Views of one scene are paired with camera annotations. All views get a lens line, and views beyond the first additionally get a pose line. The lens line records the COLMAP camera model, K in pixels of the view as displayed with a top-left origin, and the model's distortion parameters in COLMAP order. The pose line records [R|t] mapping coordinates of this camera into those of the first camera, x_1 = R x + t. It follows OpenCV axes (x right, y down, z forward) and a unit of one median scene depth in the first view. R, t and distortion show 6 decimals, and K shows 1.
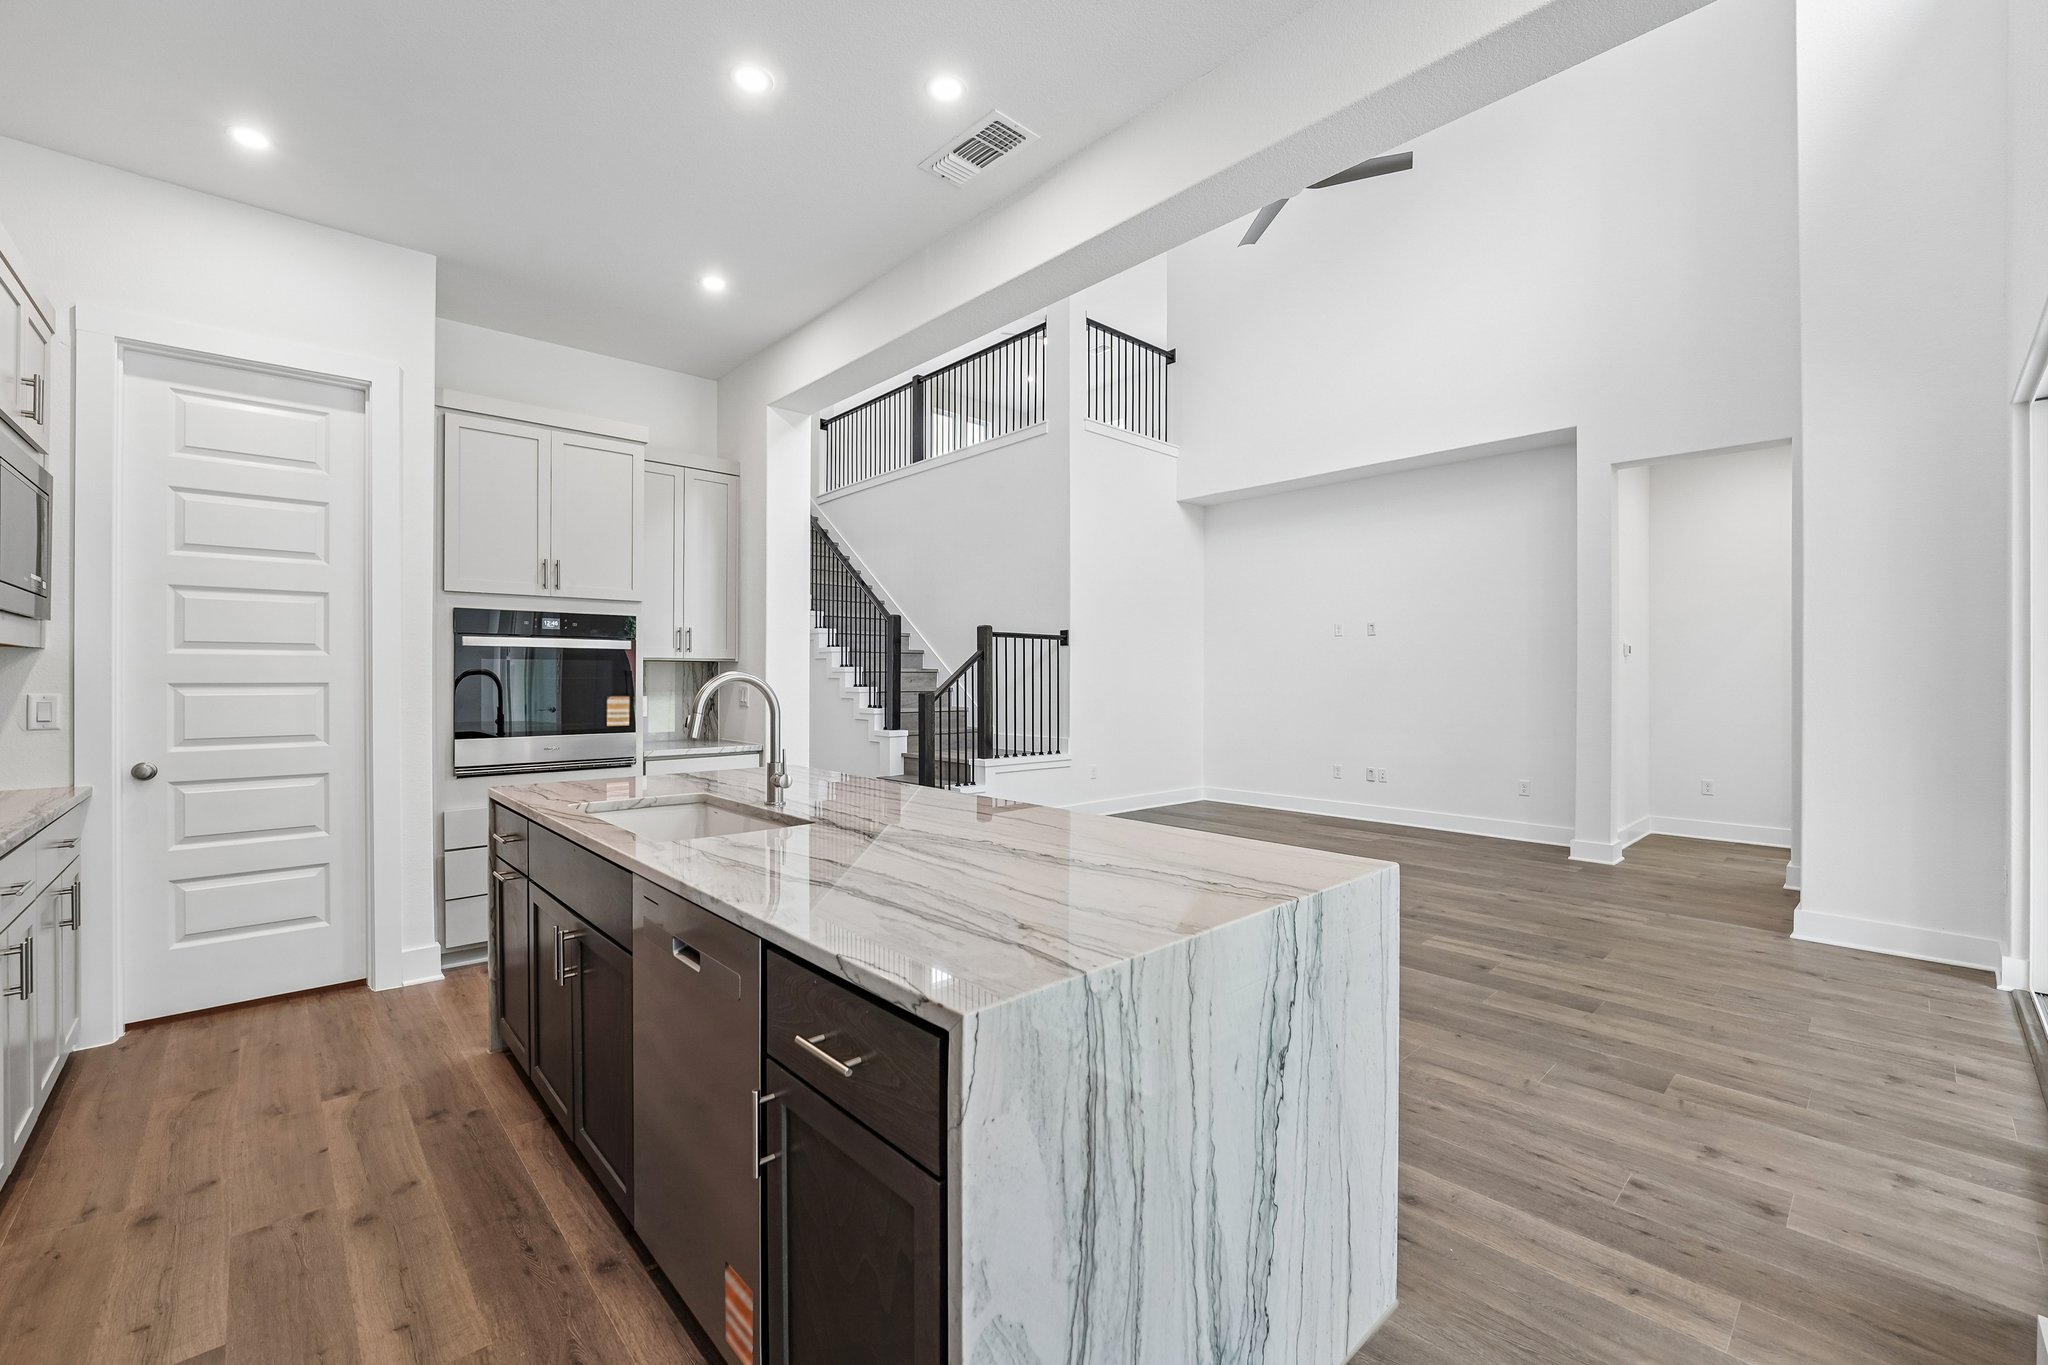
lens RADIAL K [[832.8, 0, 1023.6], [0, 832.8, 685.3], [0, 0, 1]] dist [-0.012390, 0.003317]
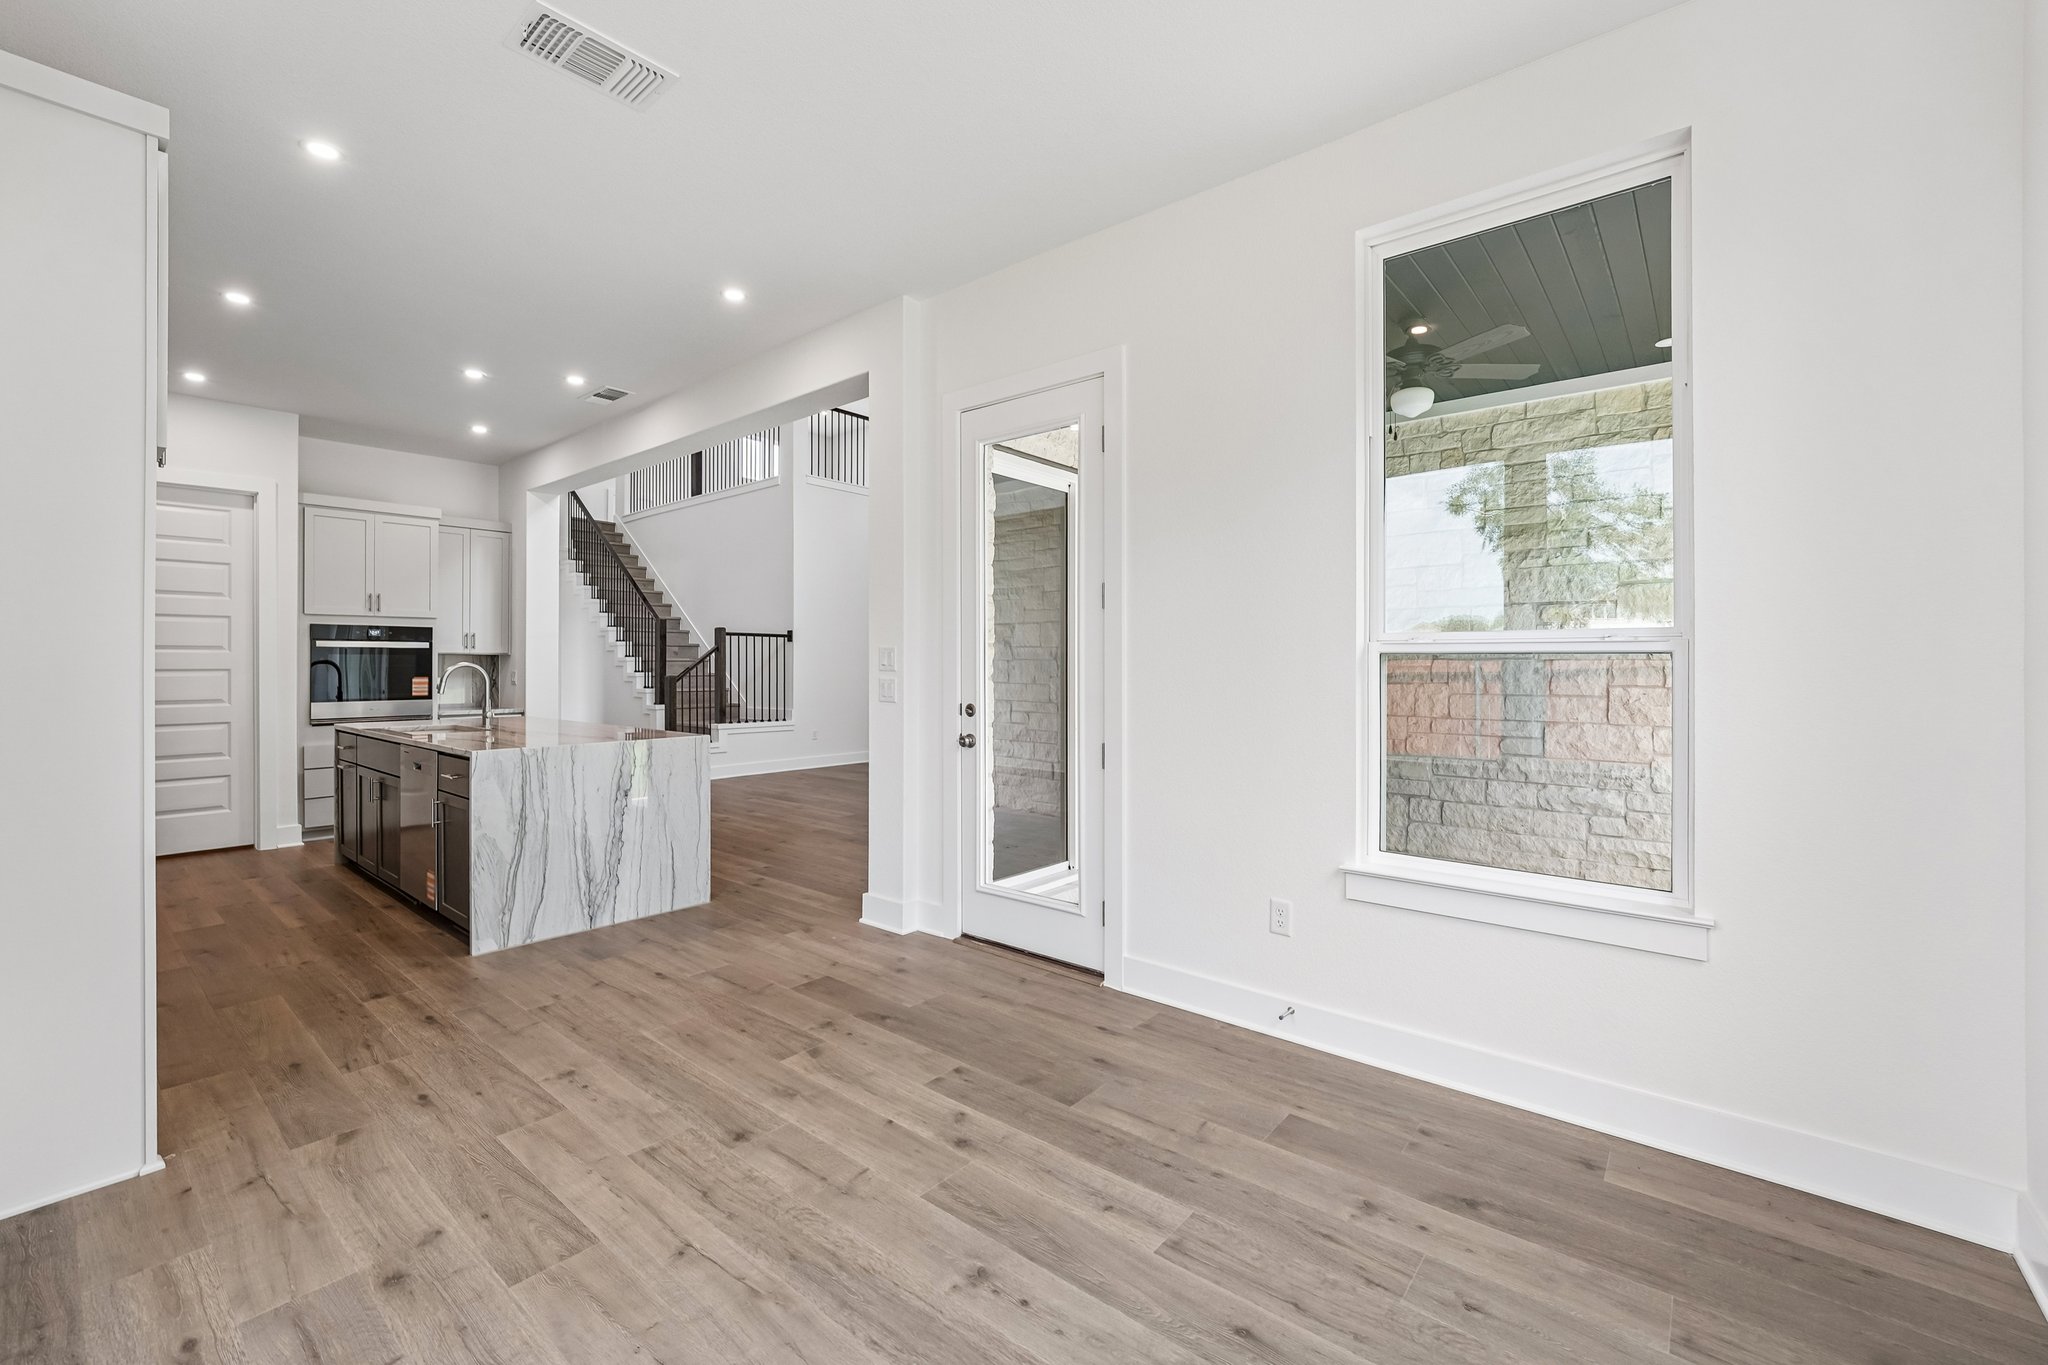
lens RADIAL K [[832.8, 0, 1022.2], [0, 832.8, 670.1], [0, 0, 1]] dist [-0.012390, 0.003317]
pose [[0.991846, -0.002357, 0.127423, 0.484686], [0.002759, 0.999992, -0.002981, 0.007785], [-0.127415, 0.003308, 0.991844, -0.774639]]
